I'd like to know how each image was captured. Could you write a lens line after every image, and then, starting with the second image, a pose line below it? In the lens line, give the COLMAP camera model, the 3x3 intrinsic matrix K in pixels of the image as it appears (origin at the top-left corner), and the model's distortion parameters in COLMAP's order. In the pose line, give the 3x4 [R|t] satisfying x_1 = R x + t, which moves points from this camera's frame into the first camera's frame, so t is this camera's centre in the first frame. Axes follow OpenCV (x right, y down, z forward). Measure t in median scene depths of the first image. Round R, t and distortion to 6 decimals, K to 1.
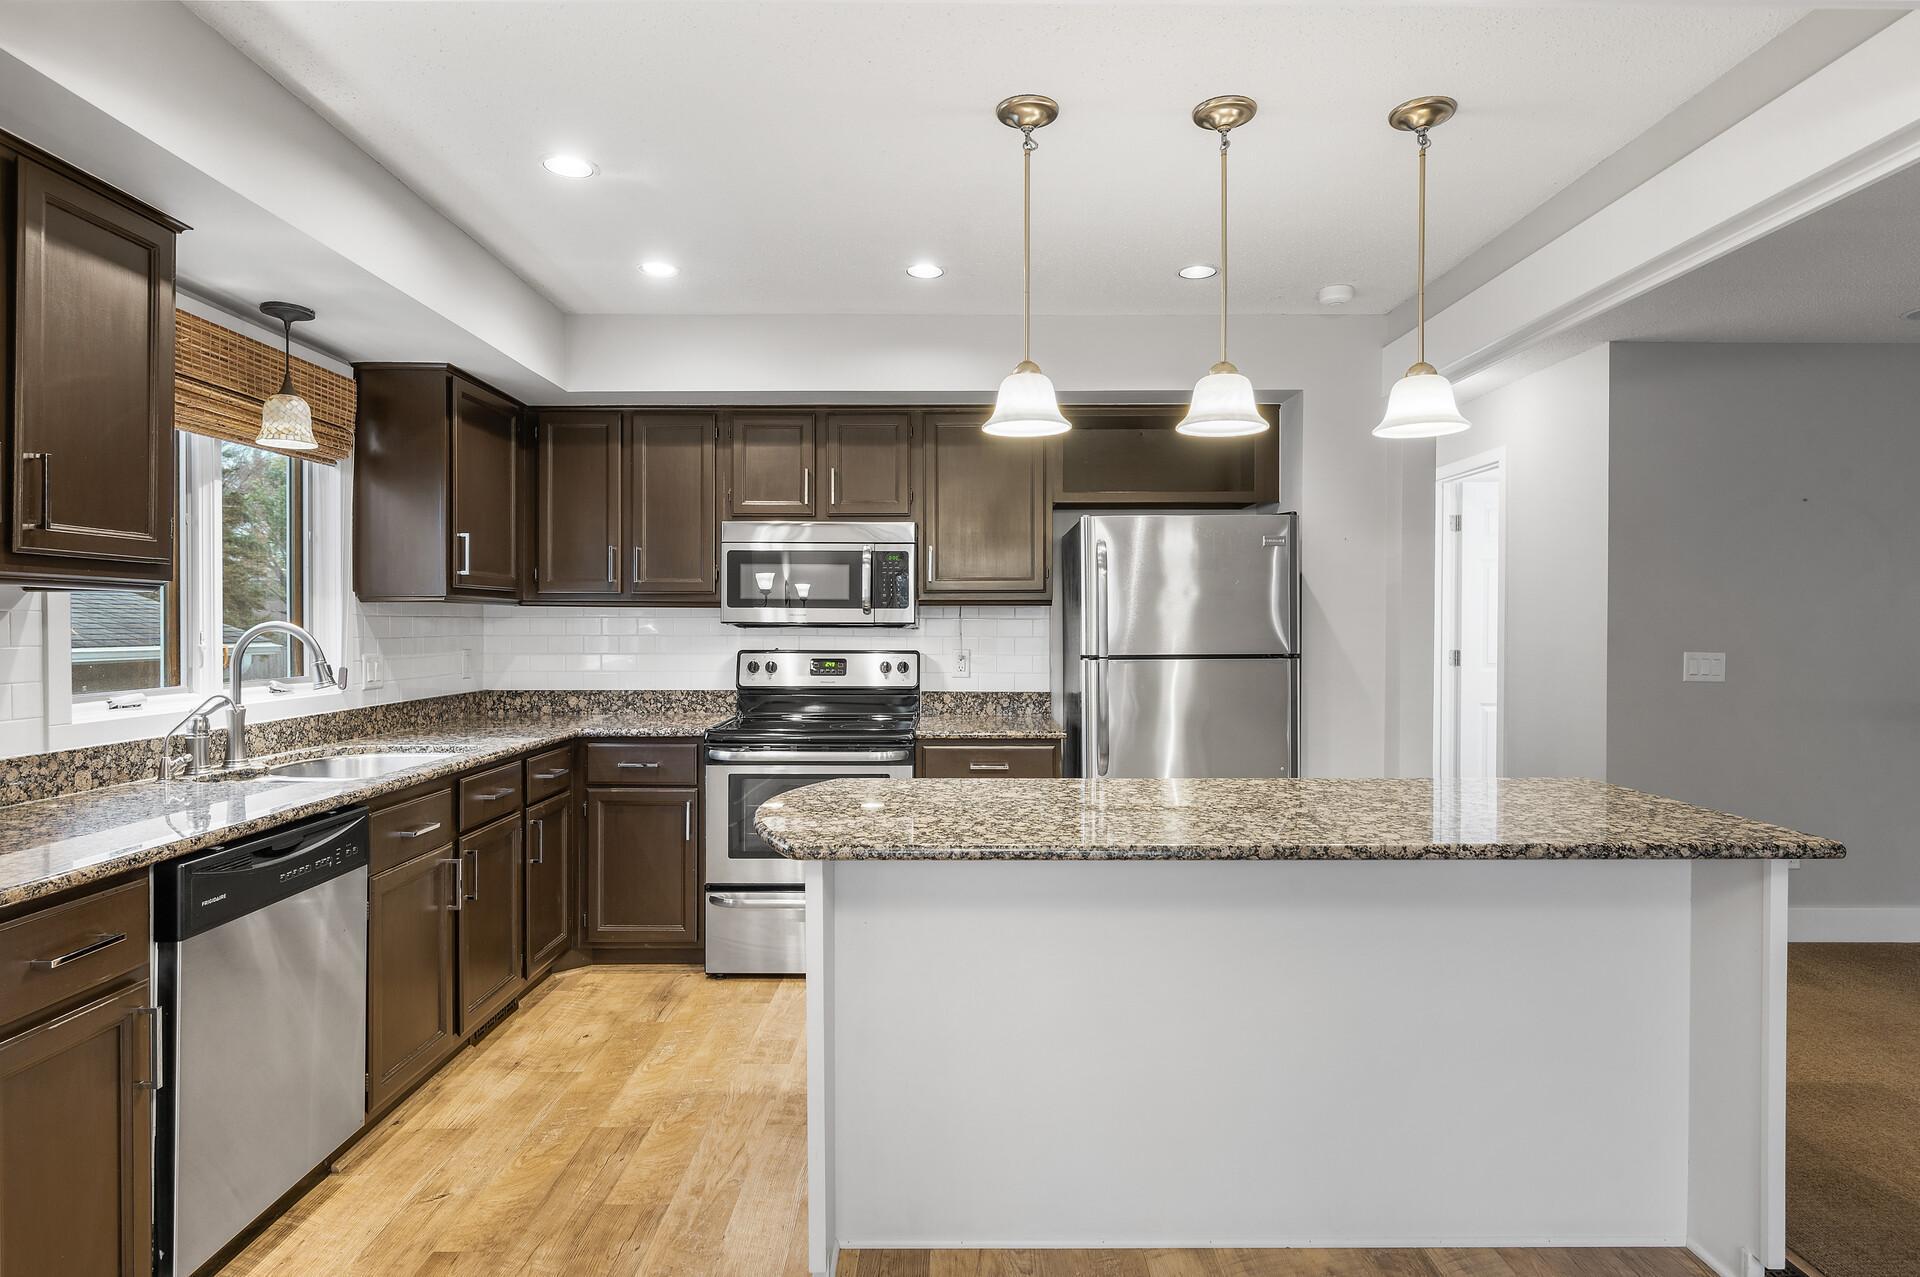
lens RADIAL K [[1023.1, 0, 953.3], [0, 1023.1, 646.3], [0, 0, 1]] dist [-0.001878, -0.000606]
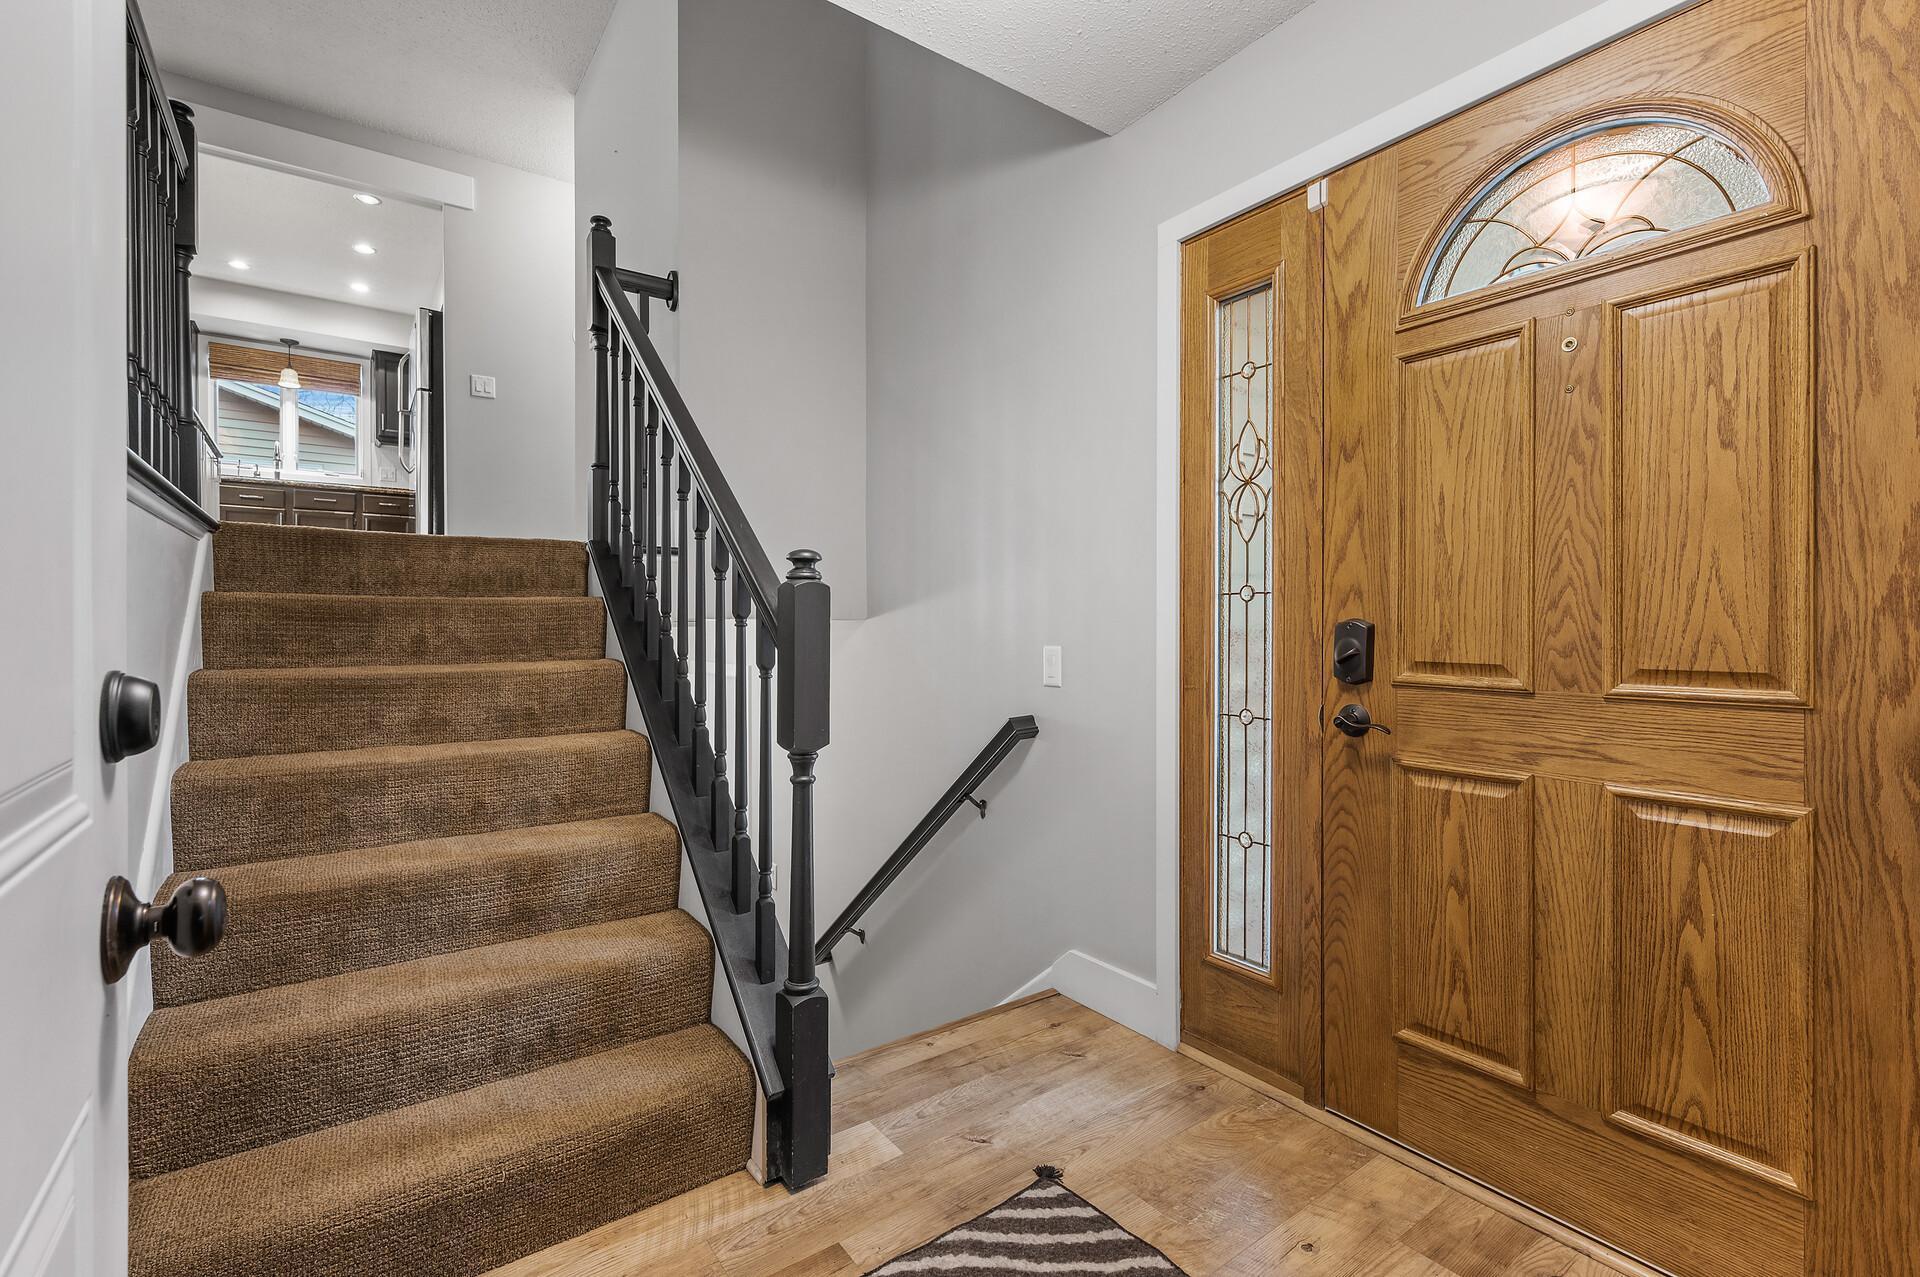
lens RADIAL K [[855.2, 0, 960.1], [0, 855.2, 631.2], [0, 0, 1]] dist [-0.000792, -0.000159]
pose [[0.587414, 0.001208, -0.809286, 2.057315], [-0.016106, 0.999818, -0.010198, 0.420860], [0.809127, 0.019025, 0.587326, 0.895985]]
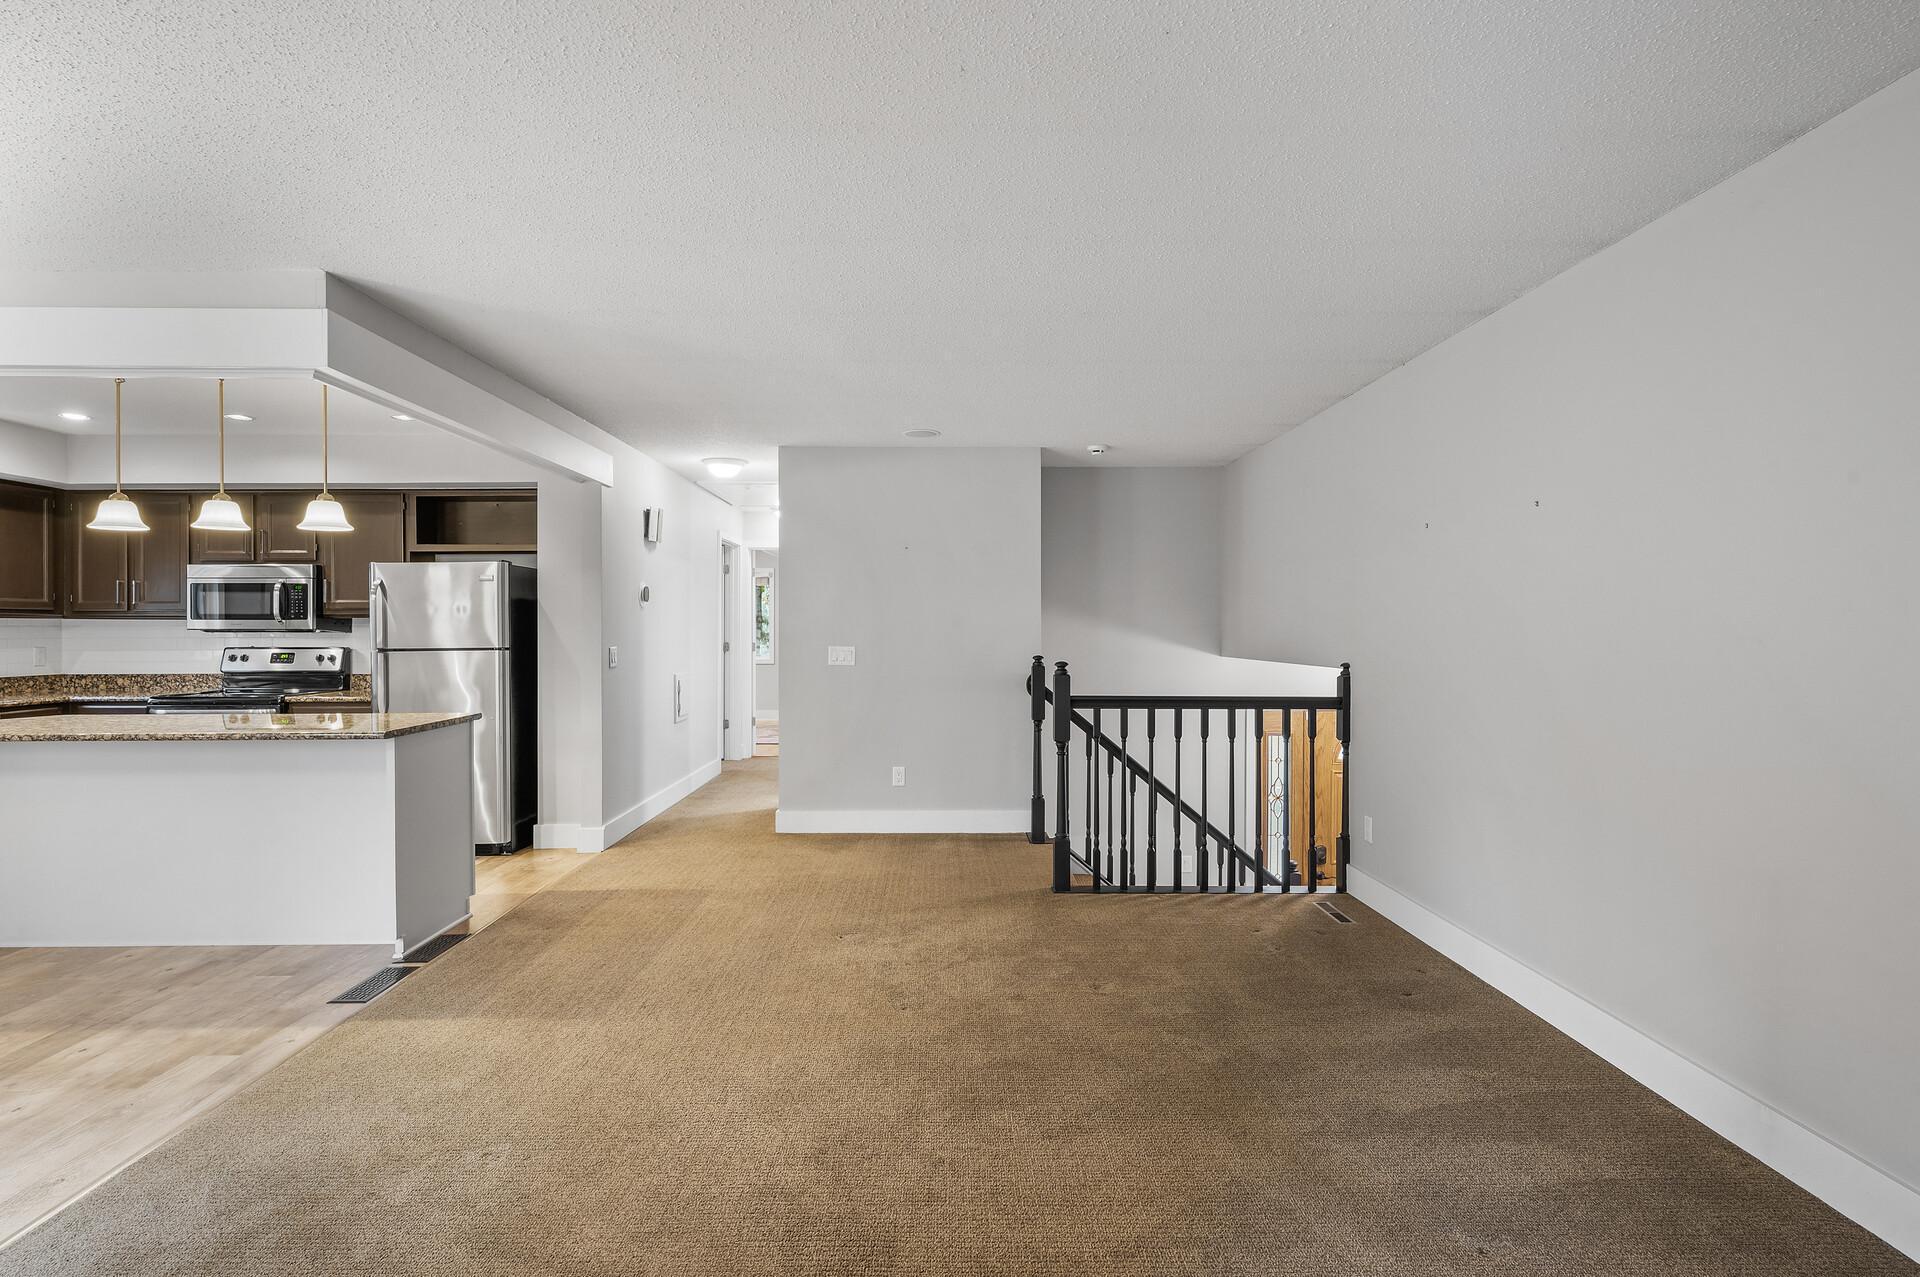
lens RADIAL K [[938.3, 0, 960.0], [0, 938.3, 638.5], [0, 0, 1]] dist [-0.002188, -0.000395]
pose [[0.999795, -0.003232, 0.019977, 1.026946], [0.003410, 0.999955, -0.008863, 0.008377], [-0.019947, 0.008929, 0.999761, -0.500564]]
